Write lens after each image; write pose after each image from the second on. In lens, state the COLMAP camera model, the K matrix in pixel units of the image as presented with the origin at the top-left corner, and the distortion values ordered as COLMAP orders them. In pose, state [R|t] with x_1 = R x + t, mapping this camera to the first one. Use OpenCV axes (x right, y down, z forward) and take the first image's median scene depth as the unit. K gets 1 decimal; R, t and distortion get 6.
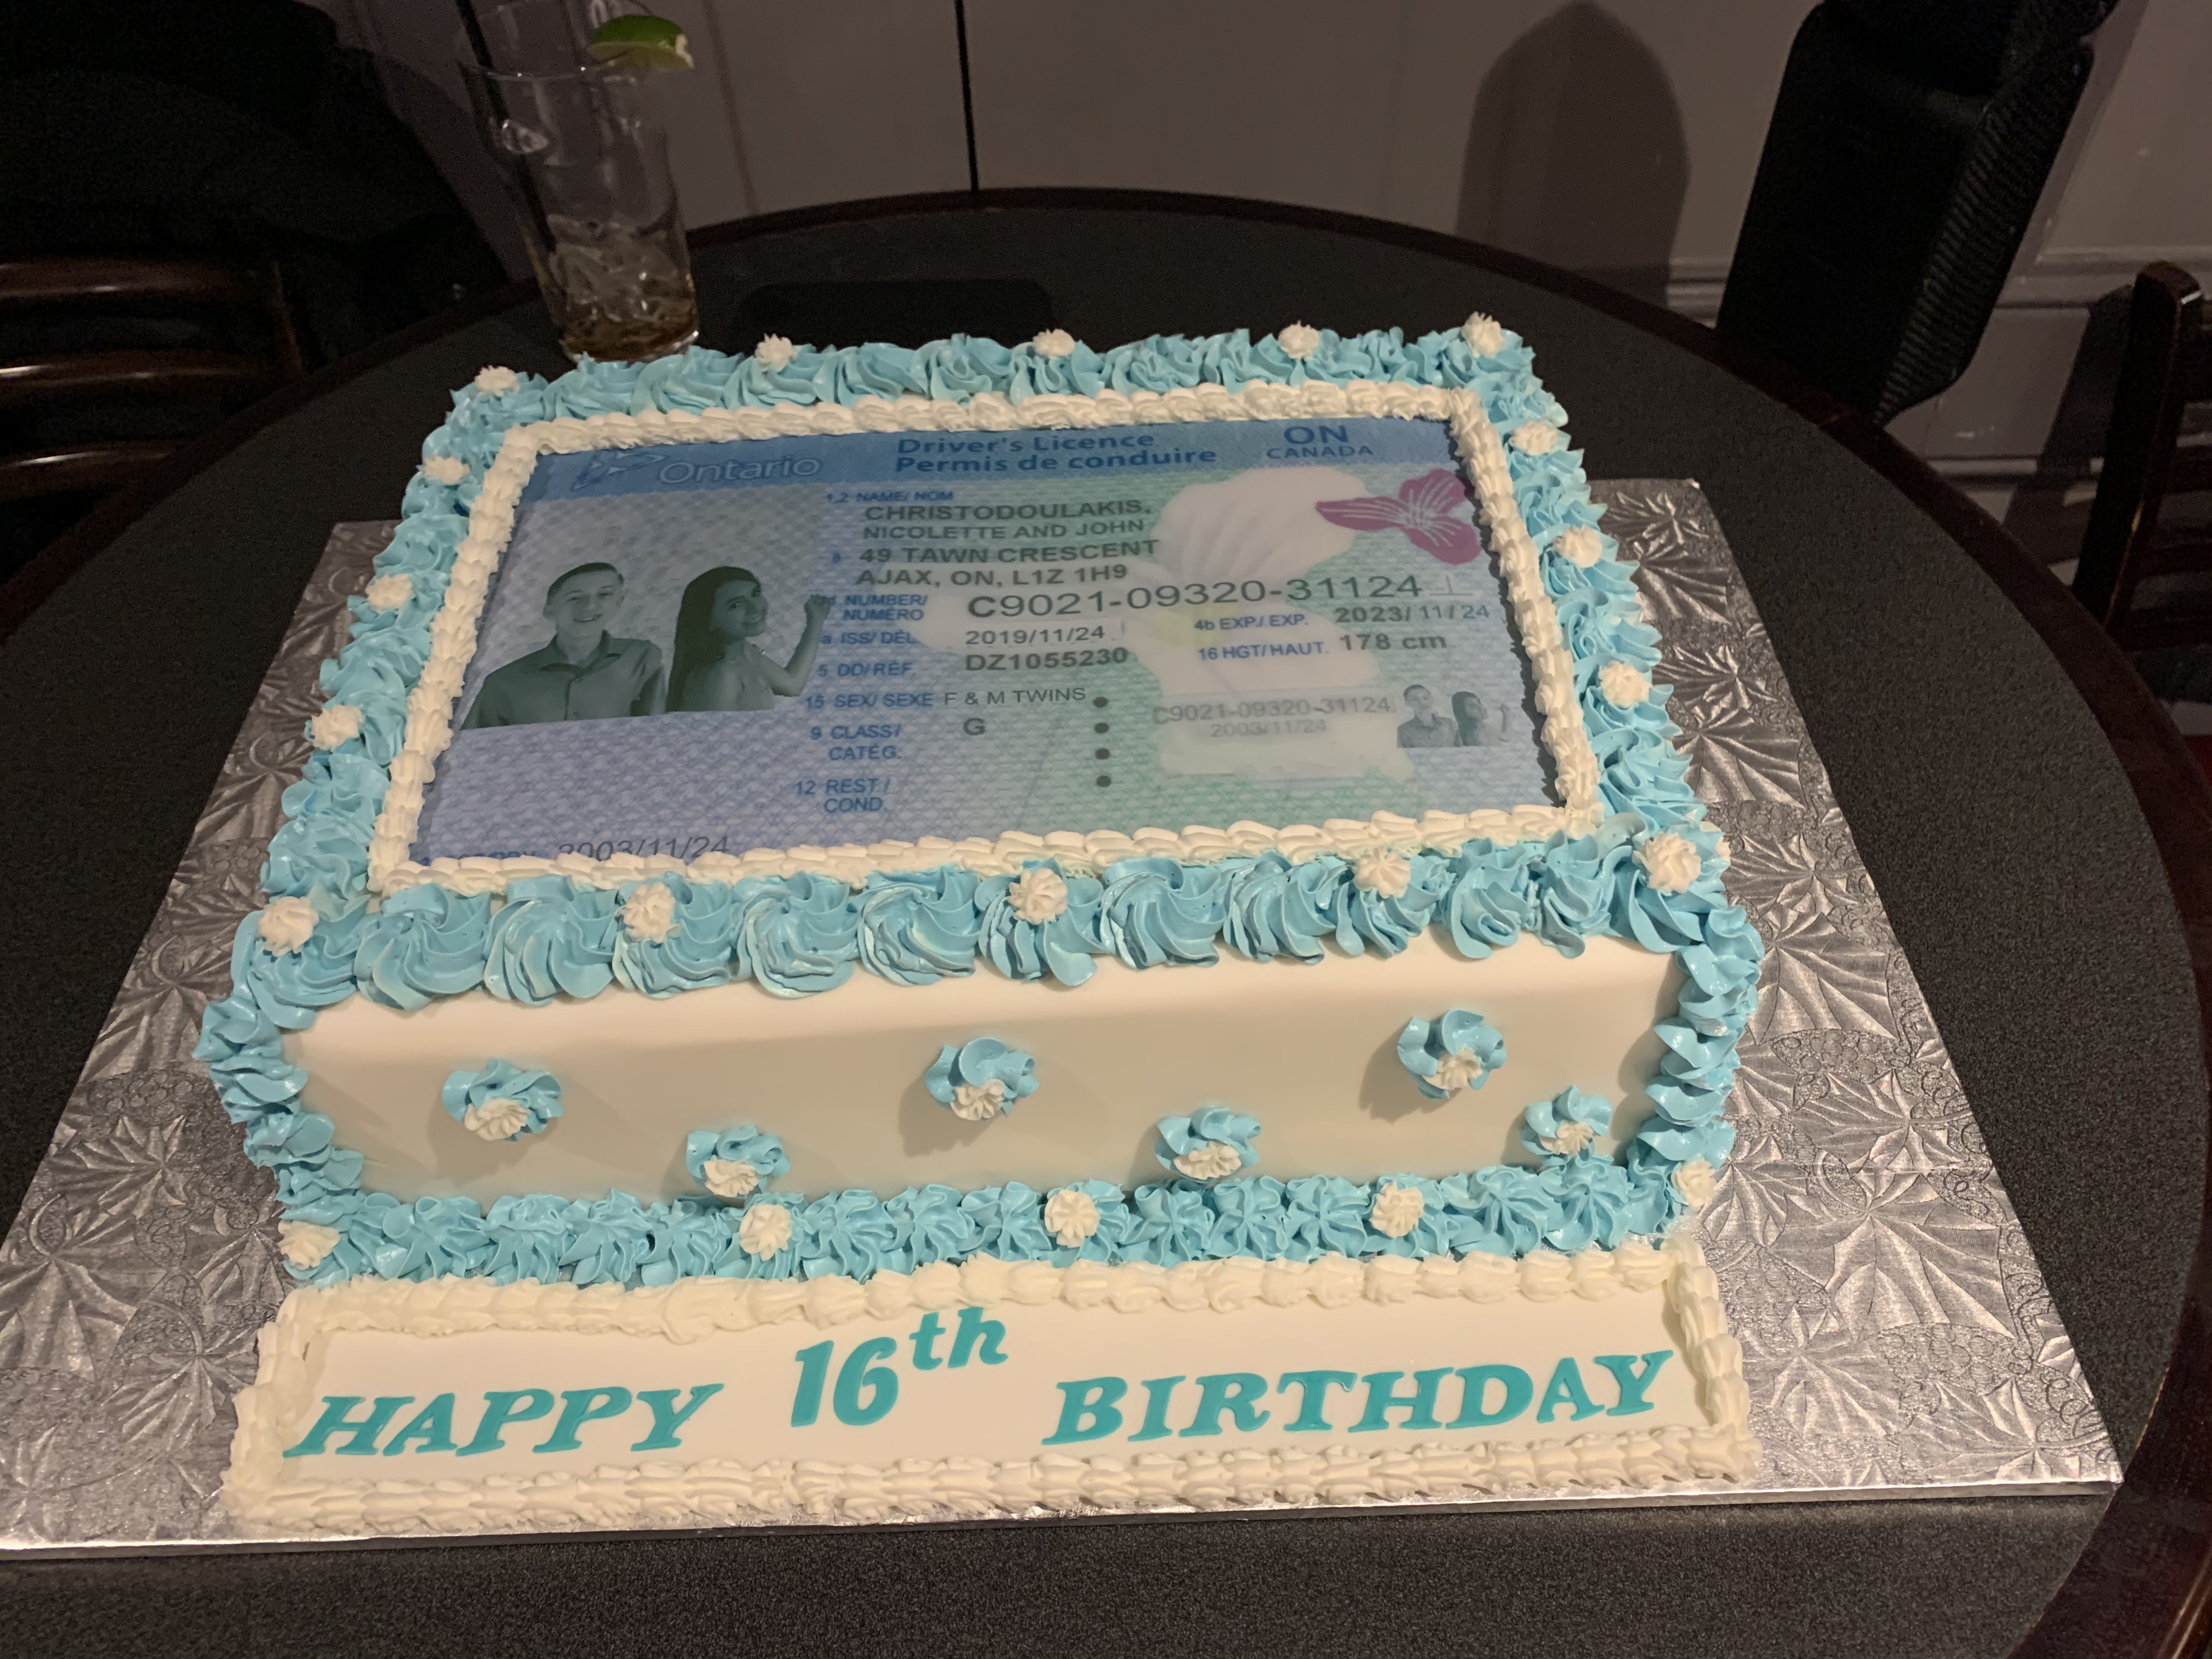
lens RADIAL K [[1699.4, 0, 1106.0], [0, 1699.4, 829.5], [0, 0, 1]] dist [0.182058, -0.497563]
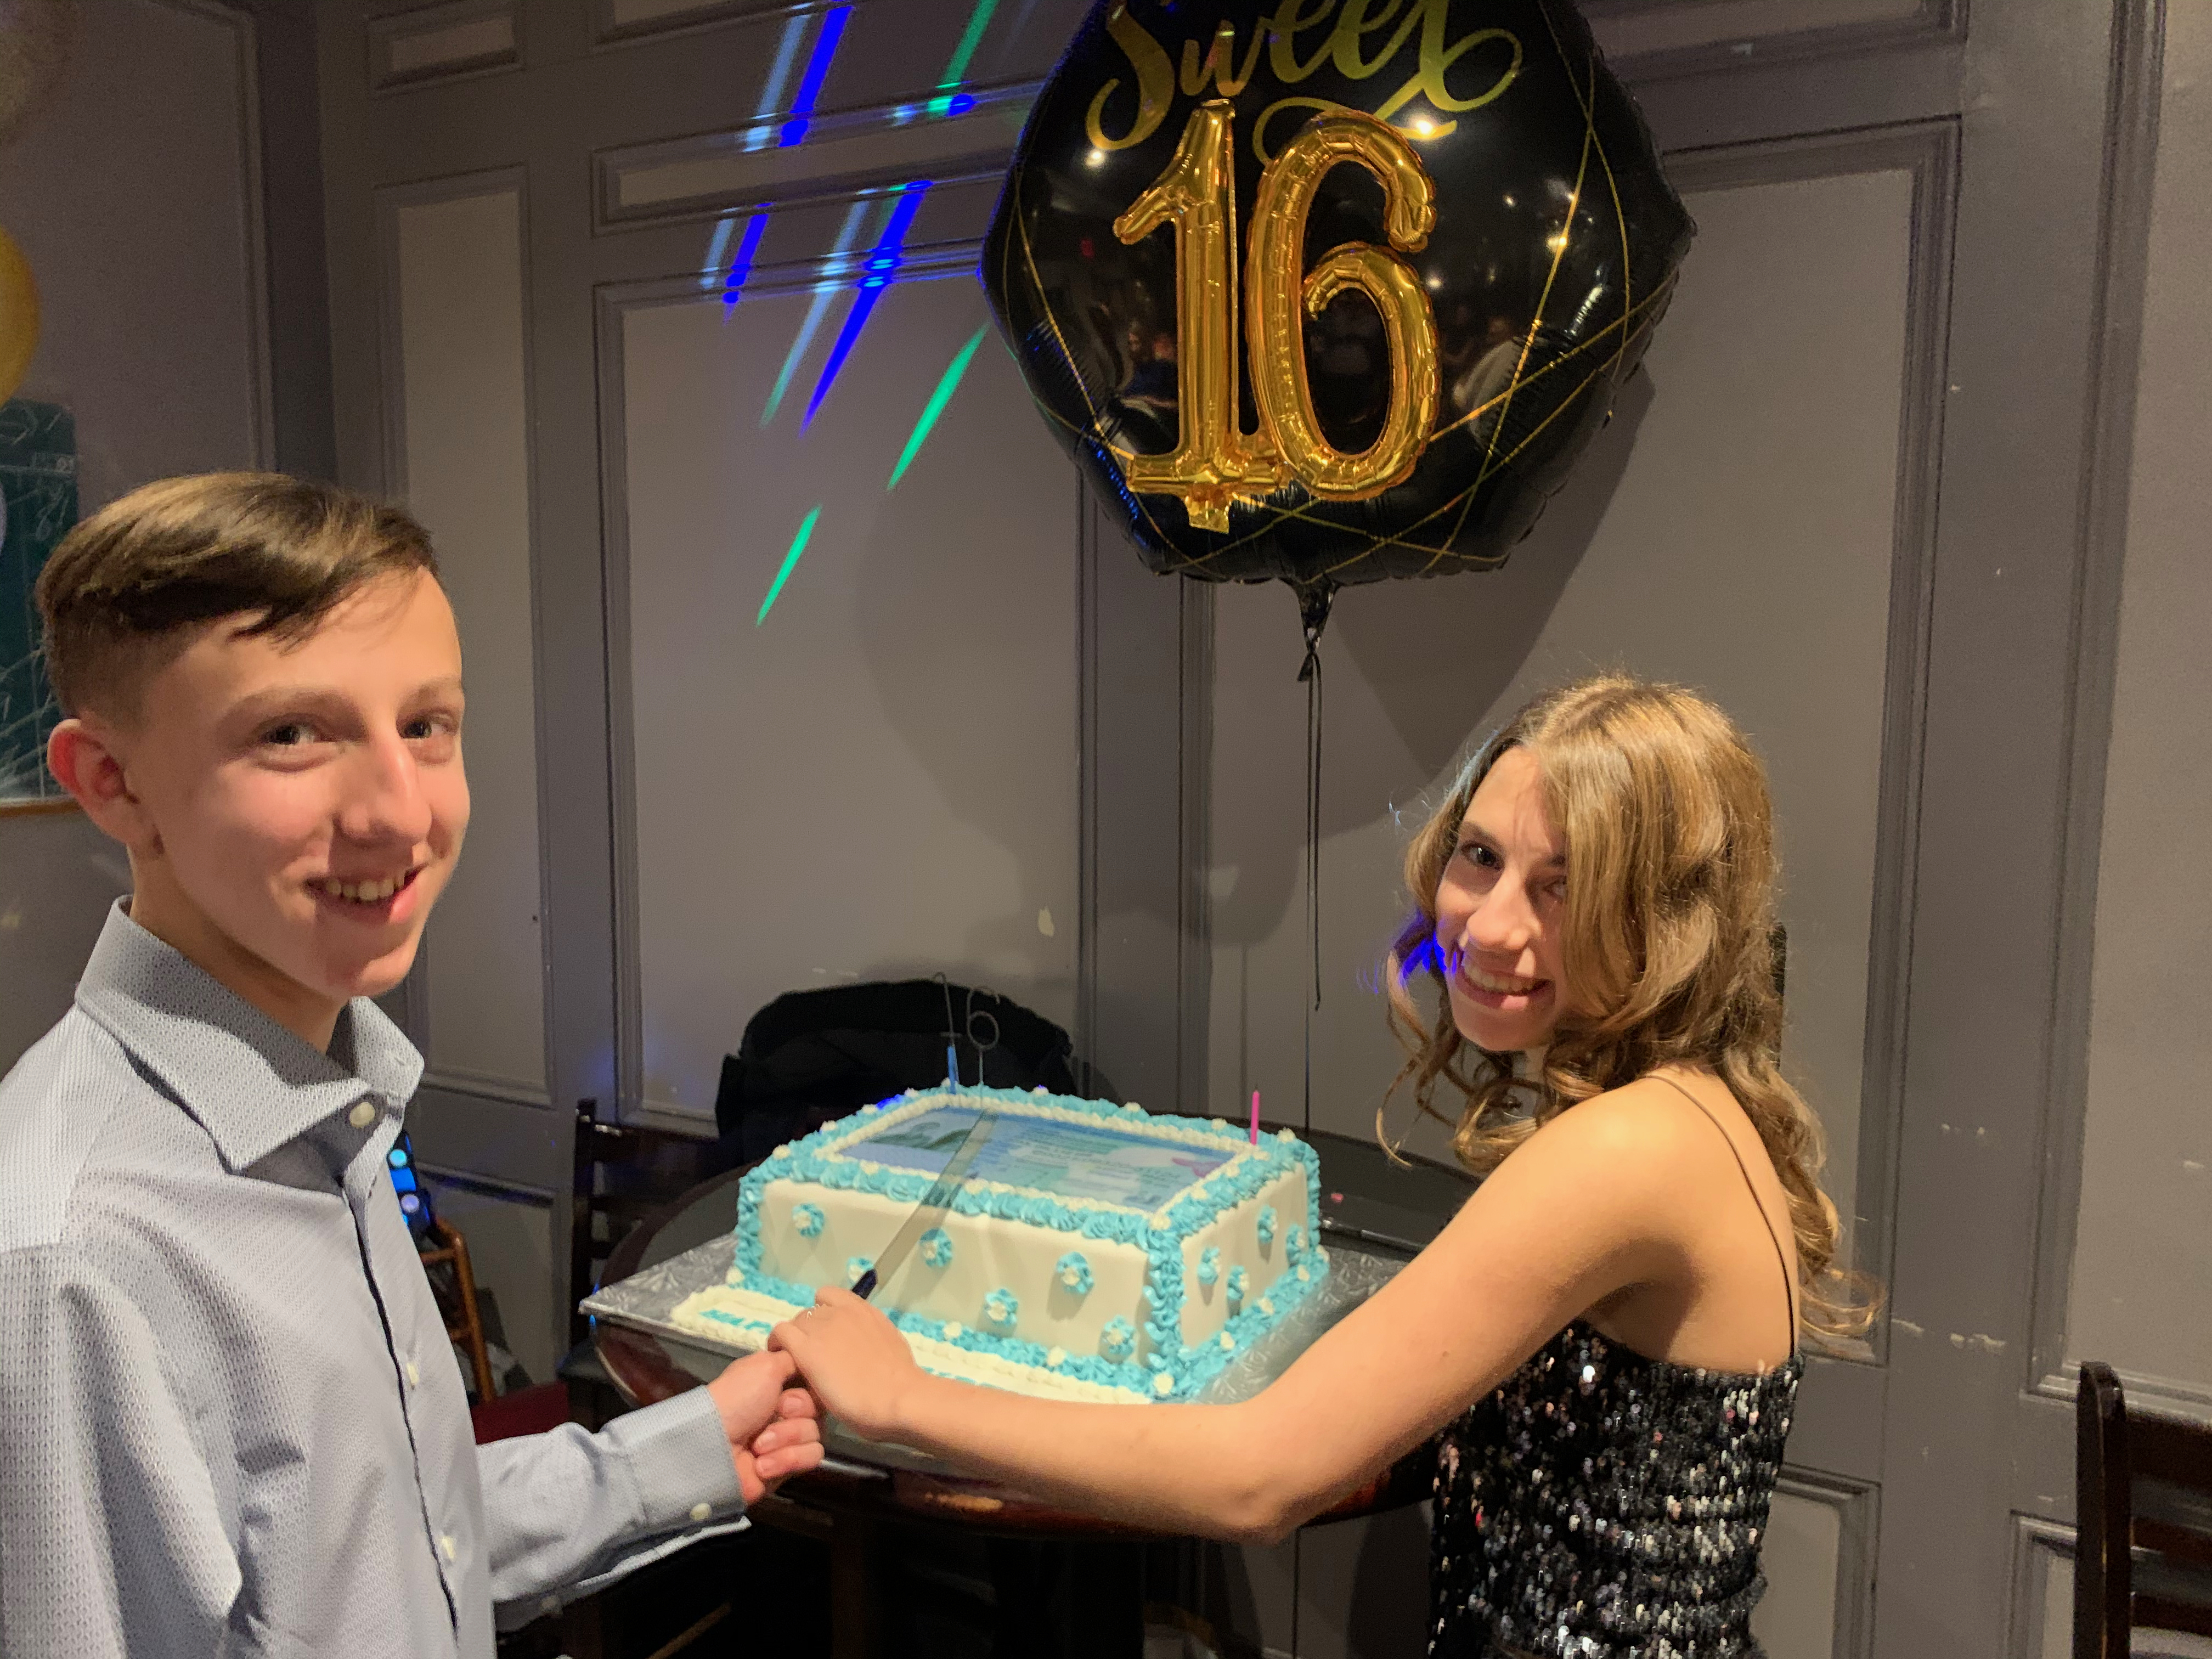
lens RADIAL K [[1699.4, 0, 1106.0], [0, 1699.4, 829.5], [0, 0, 1]] dist [0.182058, -0.497563]
pose [[0.857257, 0.087788, -0.507350, 1.443788], [-0.400728, 0.732479, -0.550356, 1.009011], [0.323308, 0.675106, 0.663101, -1.203911]]
